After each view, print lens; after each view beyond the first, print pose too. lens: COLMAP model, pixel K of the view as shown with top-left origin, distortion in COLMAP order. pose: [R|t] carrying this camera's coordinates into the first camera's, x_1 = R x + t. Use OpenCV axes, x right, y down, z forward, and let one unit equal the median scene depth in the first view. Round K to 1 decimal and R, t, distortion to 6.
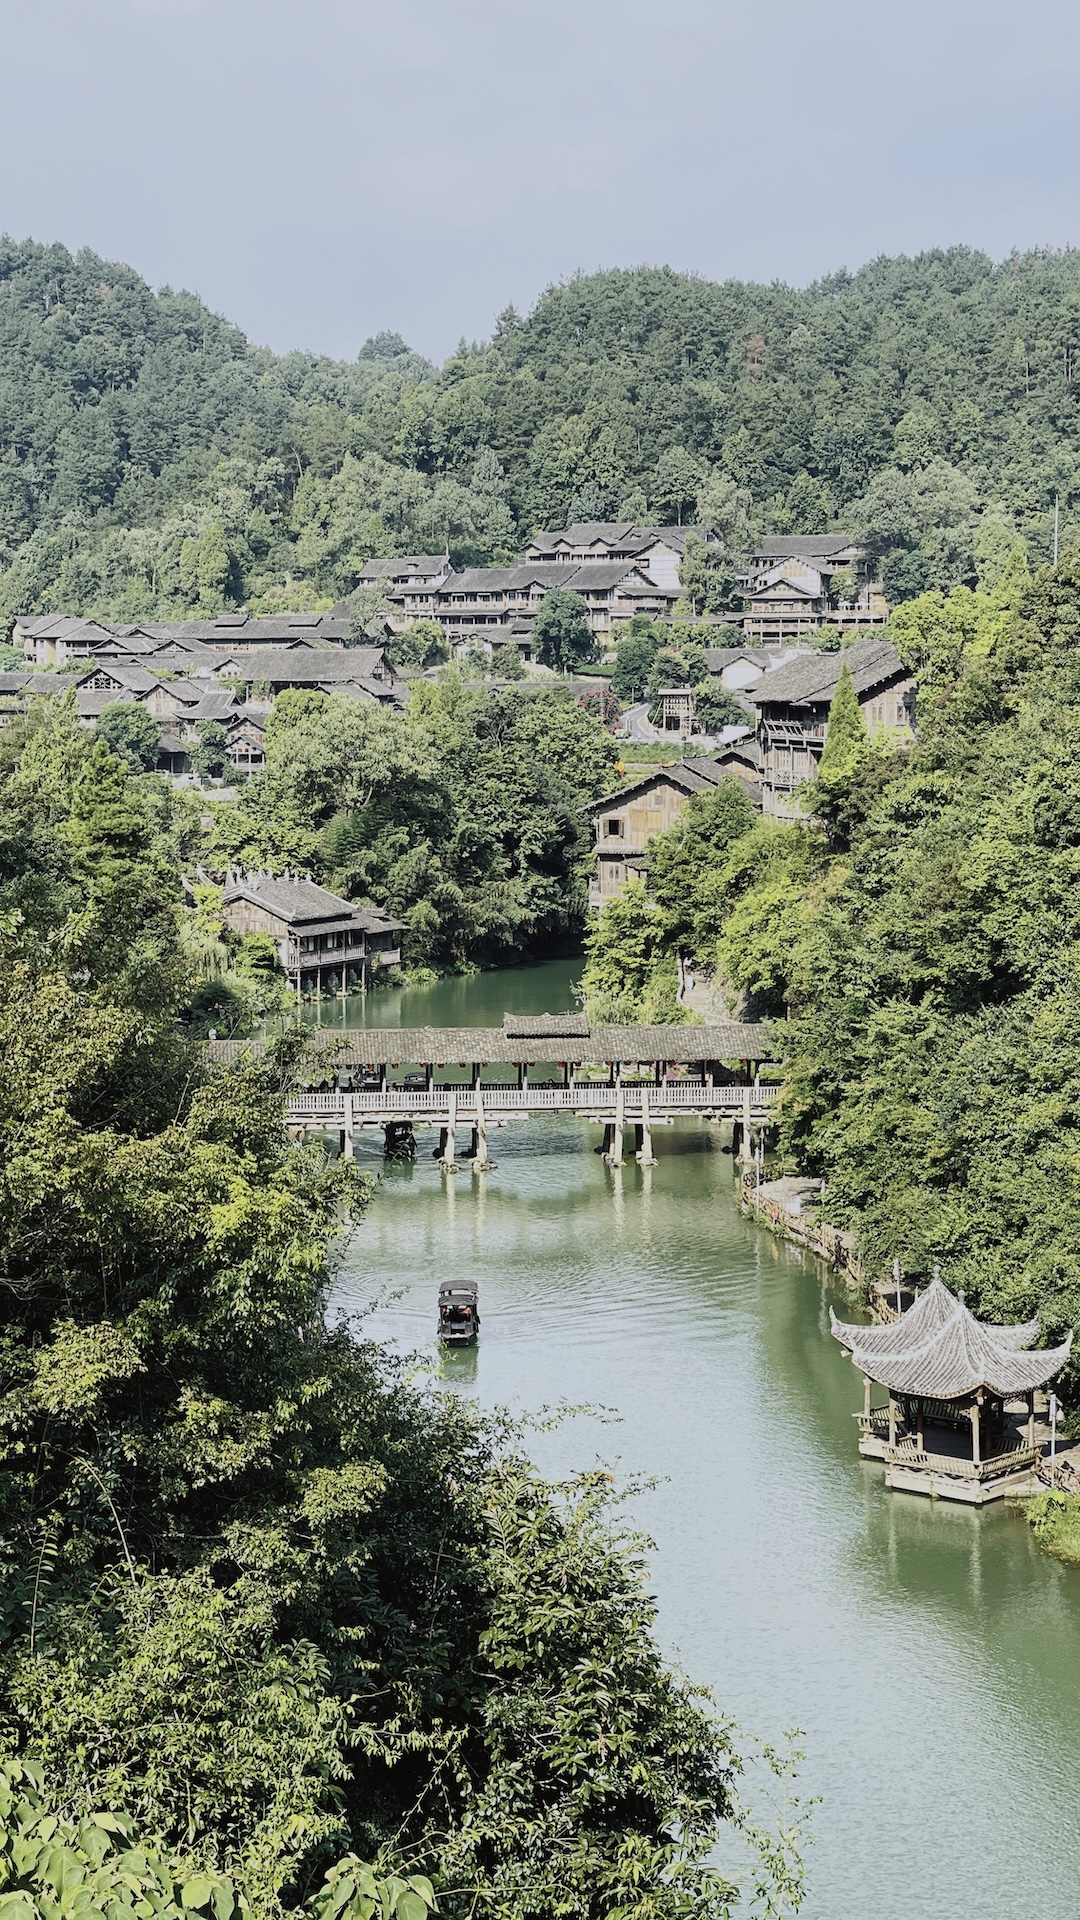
lens RADIAL K [[3552.0, 0, 536.6], [0, 3552.0, 965.0], [0, 0, 1]] dist [0.158724, 0.000000]
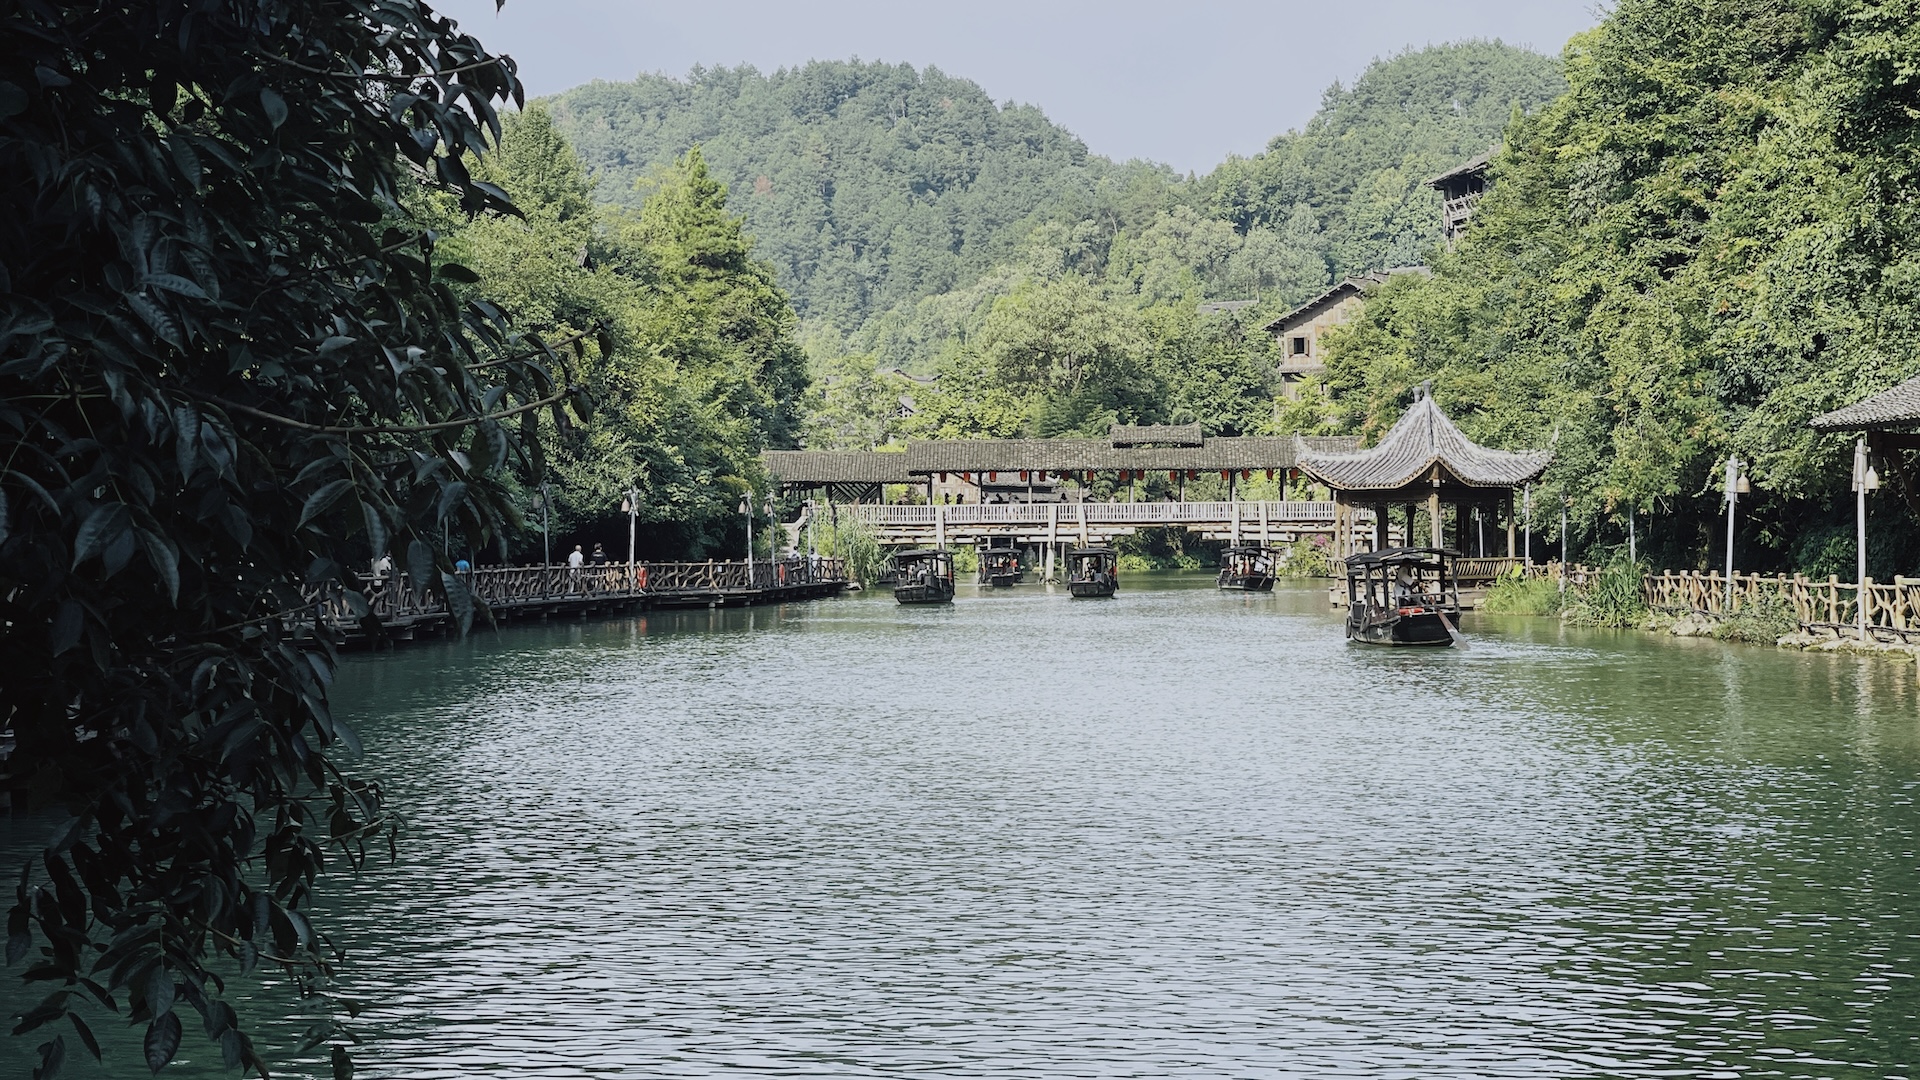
lens RADIAL K [[3552.0, 0, 974.9], [0, 3552.0, 532.3], [0, 0, 1]] dist [0.158724, 0.000000]
pose [[0.991892, -0.007782, -0.126847, 0.045373], [-0.003794, 0.995866, -0.090759, 0.078435], [0.127029, 0.090504, 0.987761, 0.051844]]
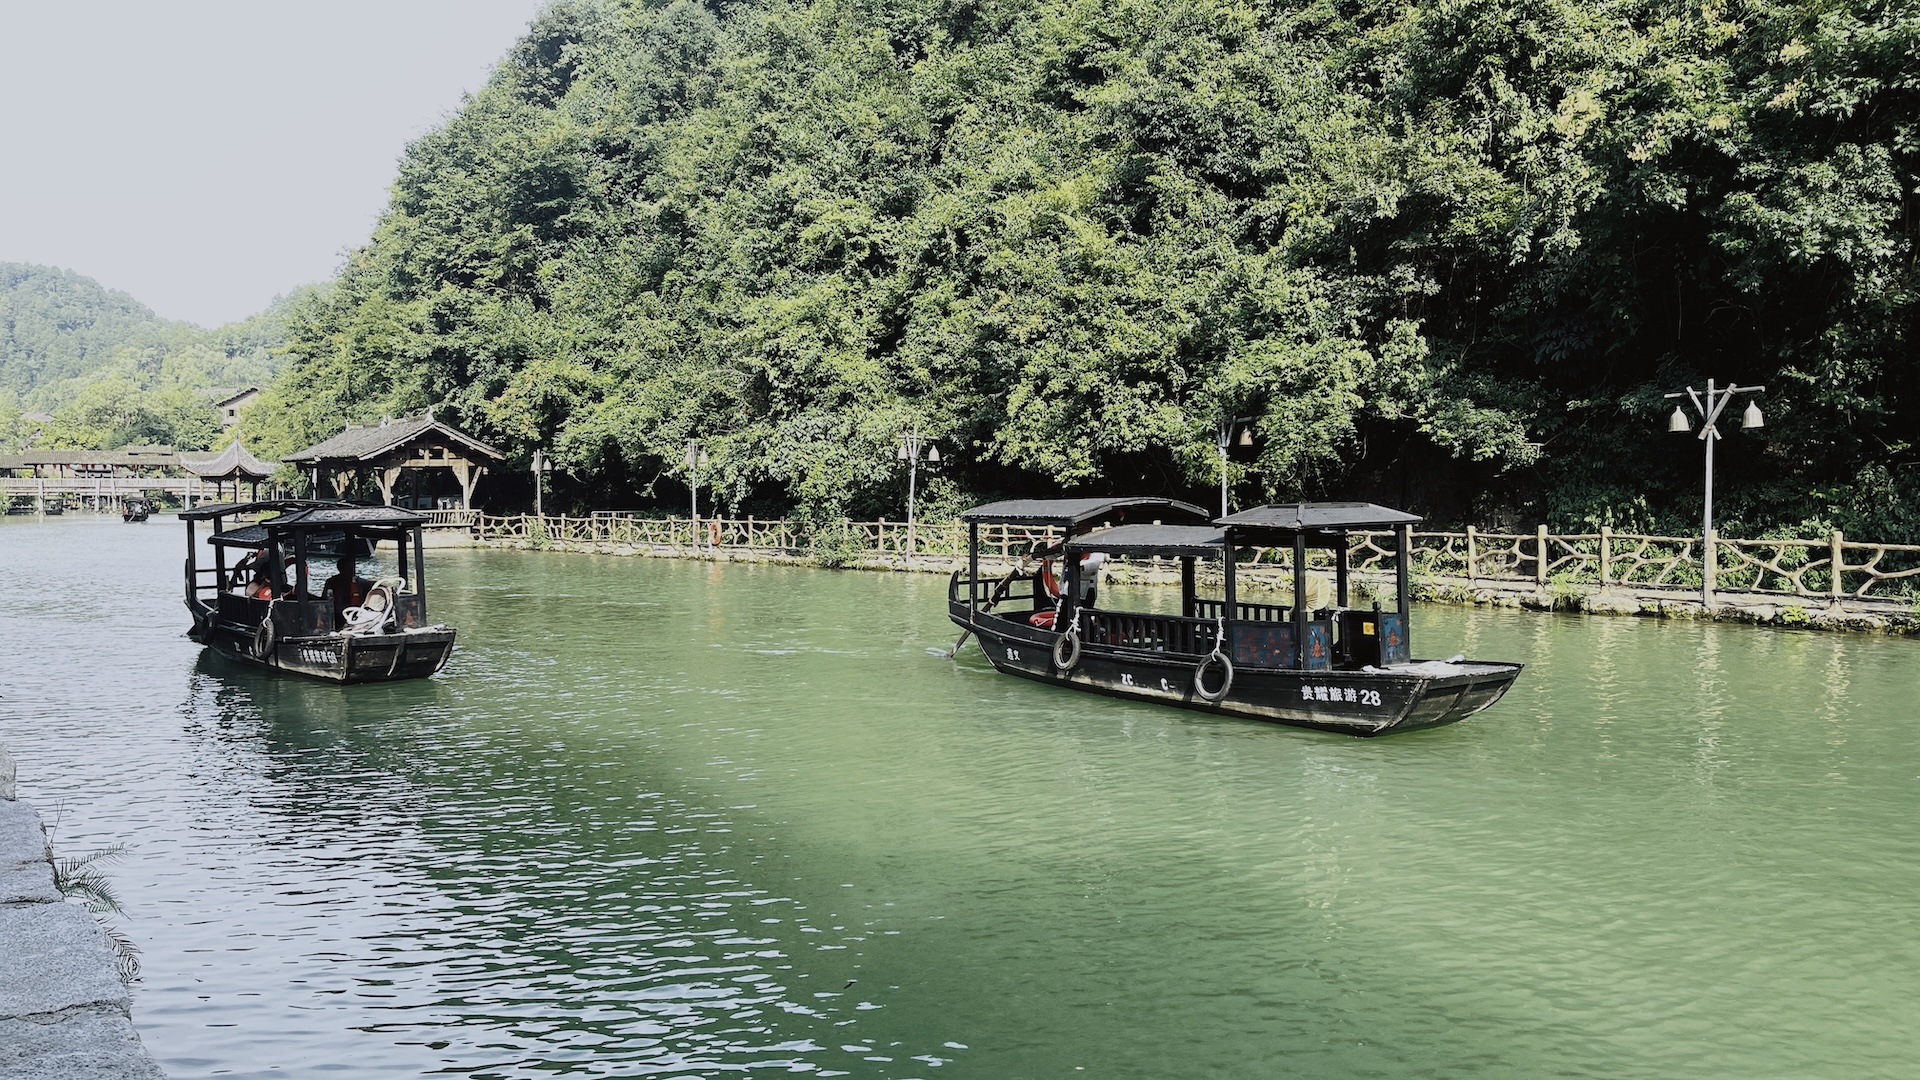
lens RADIAL K [[1457.6, 0, 972.5], [0, 1457.6, 553.2], [0, 0, 1]] dist [0.016014, -0.022108]
pose [[0.917903, -0.014674, 0.396534, 0.067829], [0.034405, 0.998496, -0.042691, 0.084097], [-0.395311, 0.052829, 0.917027, -0.009398]]
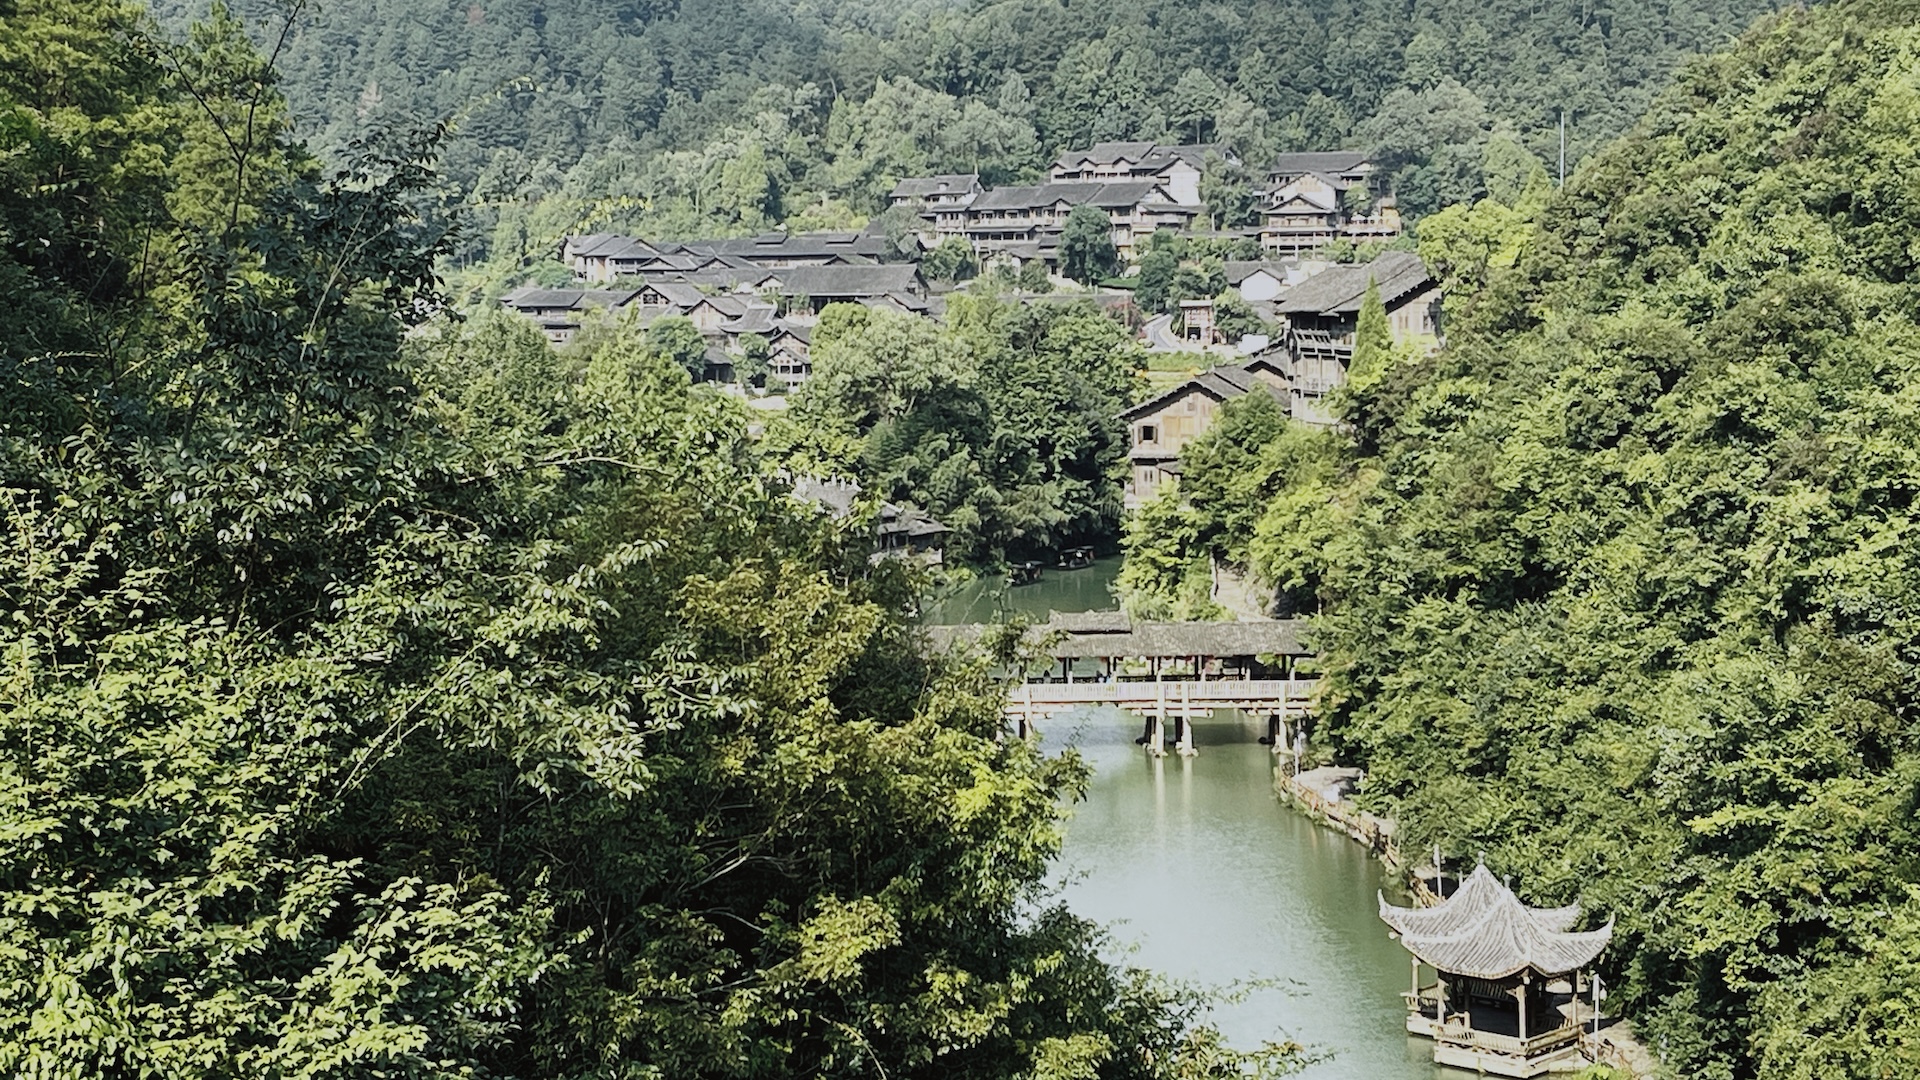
lens RADIAL K [[3395.7, 0, 950.1], [0, 3395.7, 551.5], [0, 0, 1]] dist [0.116264, 0.000000]
pose [[0.999515, -0.003797, -0.030914, -0.004637], [0.003672, 0.999985, -0.004100, 0.000043], [0.030930, 0.003985, 0.999514, -0.001214]]
